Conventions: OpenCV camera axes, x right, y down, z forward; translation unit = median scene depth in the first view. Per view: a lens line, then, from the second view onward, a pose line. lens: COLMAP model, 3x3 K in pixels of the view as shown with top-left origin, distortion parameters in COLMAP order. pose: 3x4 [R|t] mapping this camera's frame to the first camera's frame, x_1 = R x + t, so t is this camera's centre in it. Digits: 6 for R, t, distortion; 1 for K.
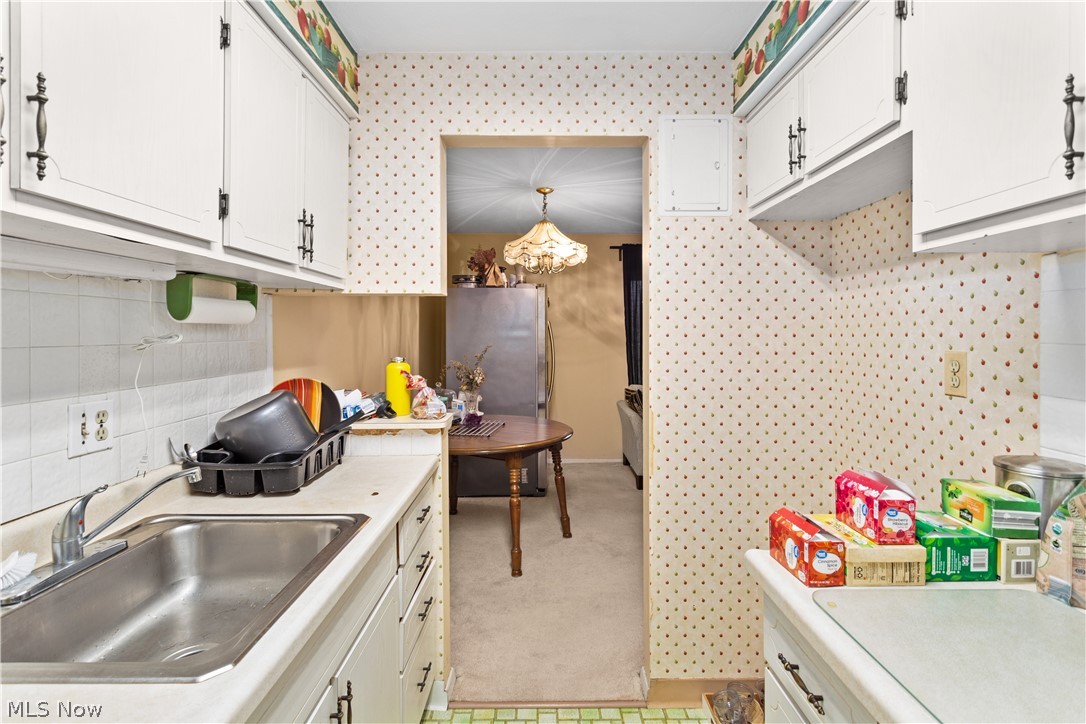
lens RADIAL K [[523.8, 0, 541.7], [0, 523.8, 330.6], [0, 0, 1]] dist [-0.002893, -0.000040]
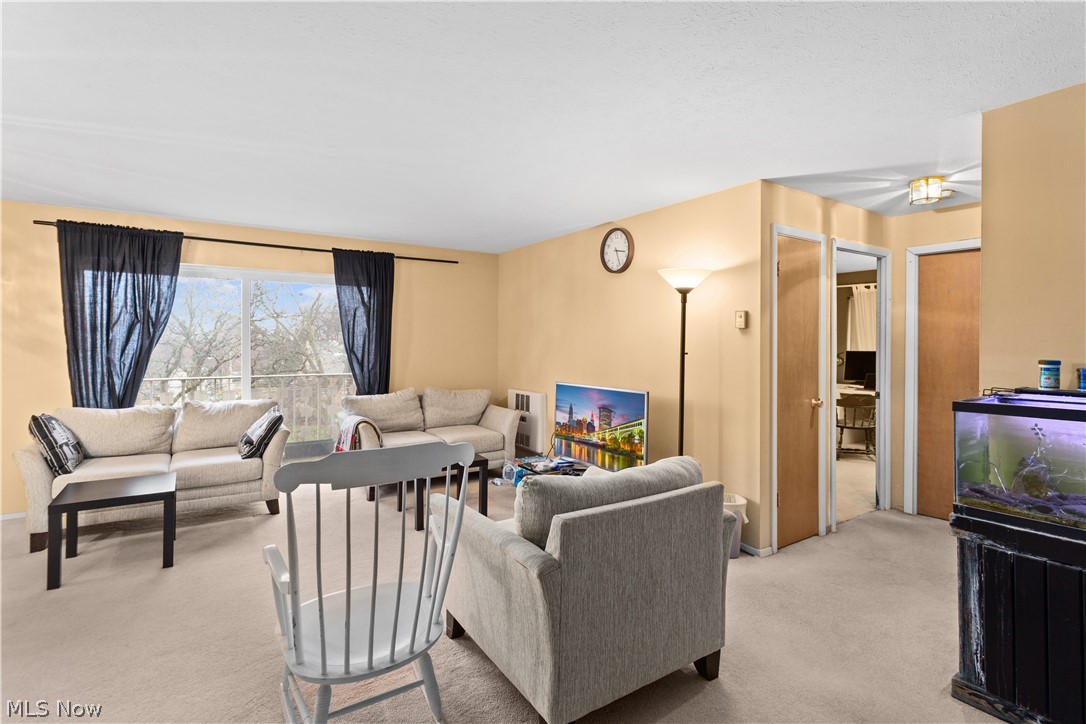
lens RADIAL K [[518.7, 0, 538.3], [0, 518.7, 341.5], [0, 0, 1]] dist [0.001910, 0.000593]
pose [[0.842265, 0.003776, 0.539051, 0.326539], [-0.004148, 0.999991, -0.000523, 0.005788], [-0.539048, -0.001795, 0.842273, 0.006824]]
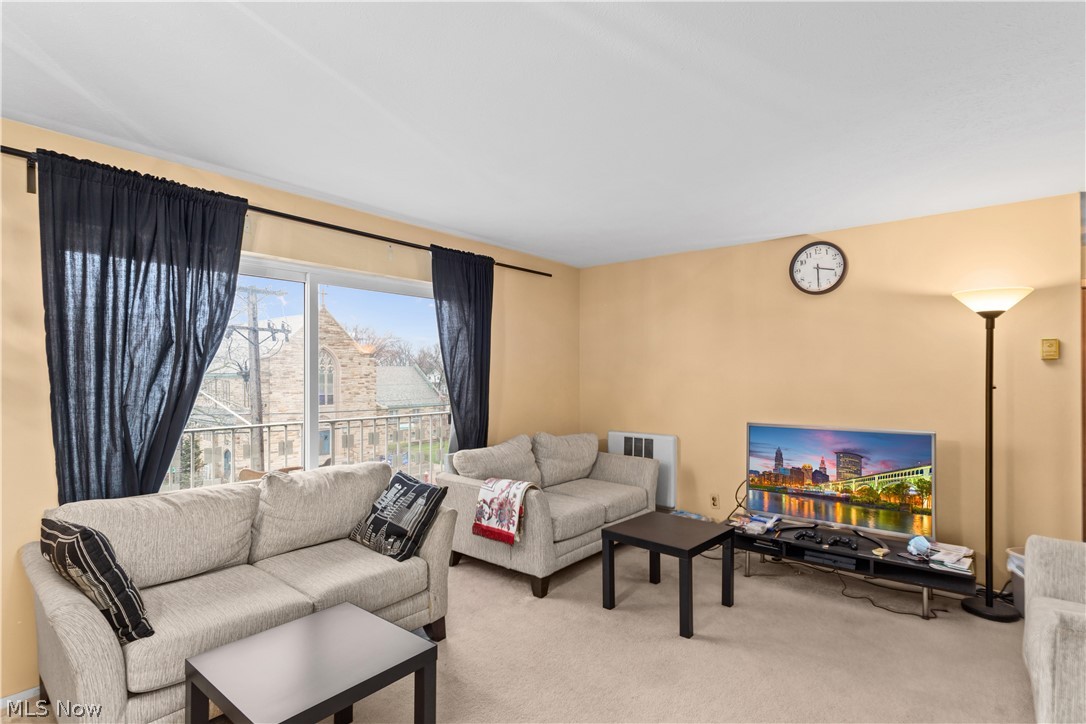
lens RADIAL K [[525.4, 0, 543.0], [0, 525.4, 362.0], [0, 0, 1]] dist [-0.000606, 0.023214]
pose [[0.646332, 0.014050, 0.762927, 0.092578], [-0.001763, 0.999855, -0.016920, 0.002370], [-0.763054, 0.009591, 0.646264, 0.439893]]
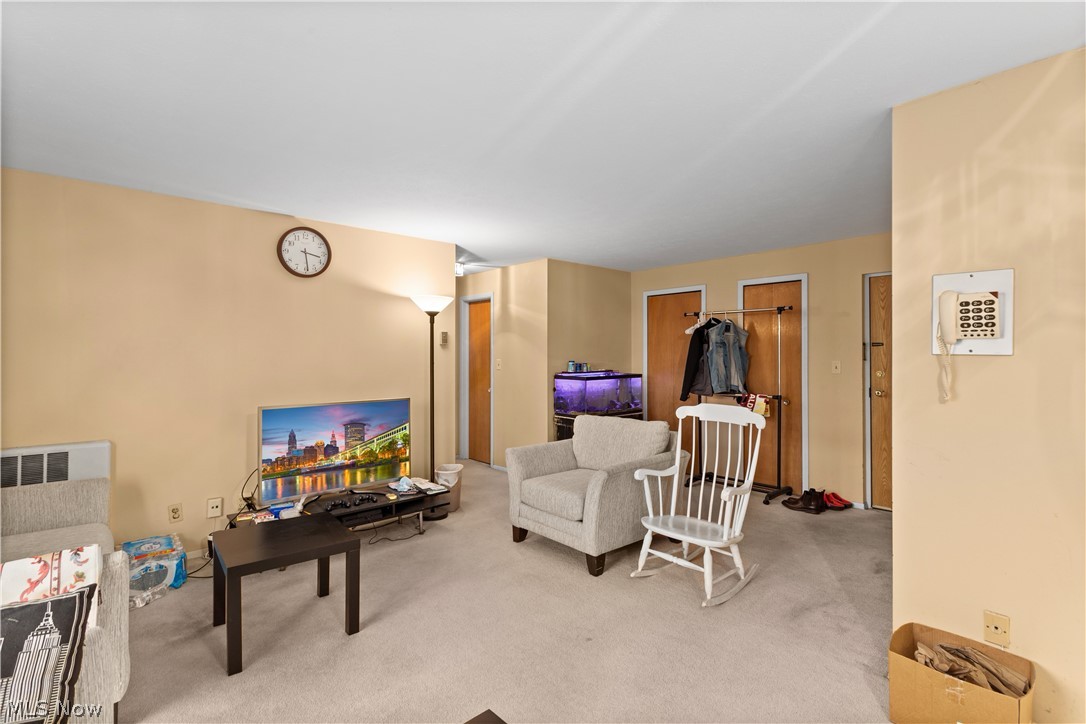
lens RADIAL K [[506.3, 0, 558.5], [0, 506.3, 355.1], [0, 0, 1]] dist [-0.000247, -0.000225]
pose [[-0.644956, -0.001470, 0.764218, 0.104242], [-0.005471, 0.999981, -0.002694, 0.006635], [-0.764200, -0.005919, -0.644952, 0.795355]]
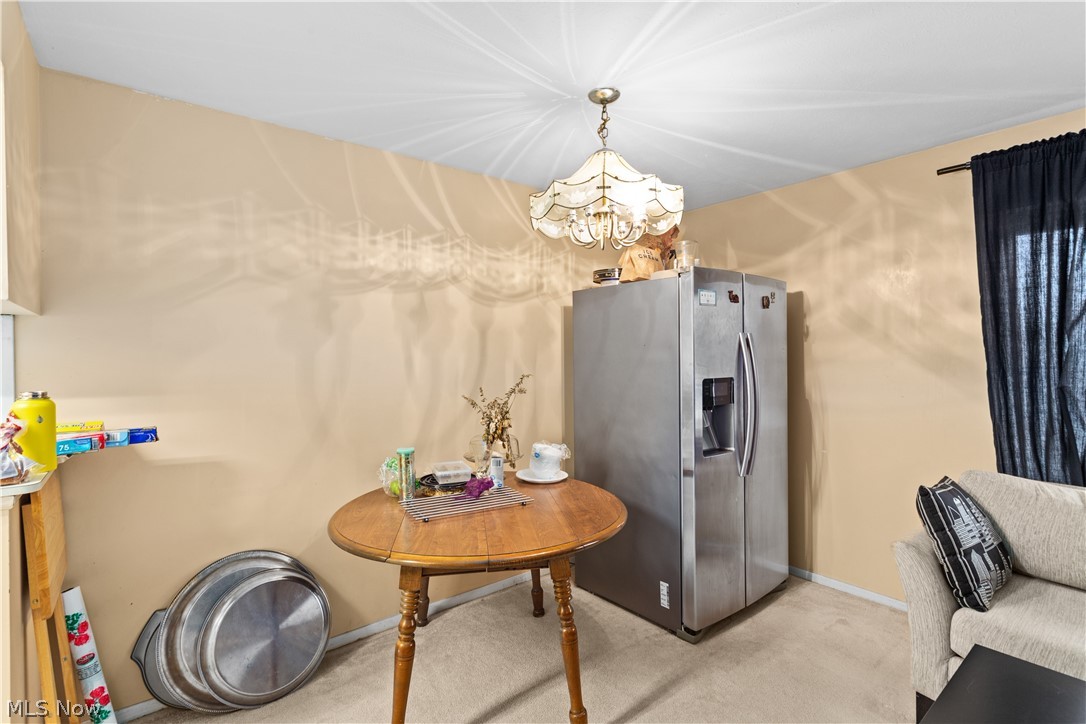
lens RADIAL K [[519.2, 0, 548.7], [0, 519.2, 361.0], [0, 0, 1]] dist [0.002505, 0.000513]
pose [[0.621736, 0.005550, -0.783207, 0.275394], [0.008489, 0.999868, 0.013825, 0.002327], [0.783181, -0.015244, 0.621607, 0.422119]]
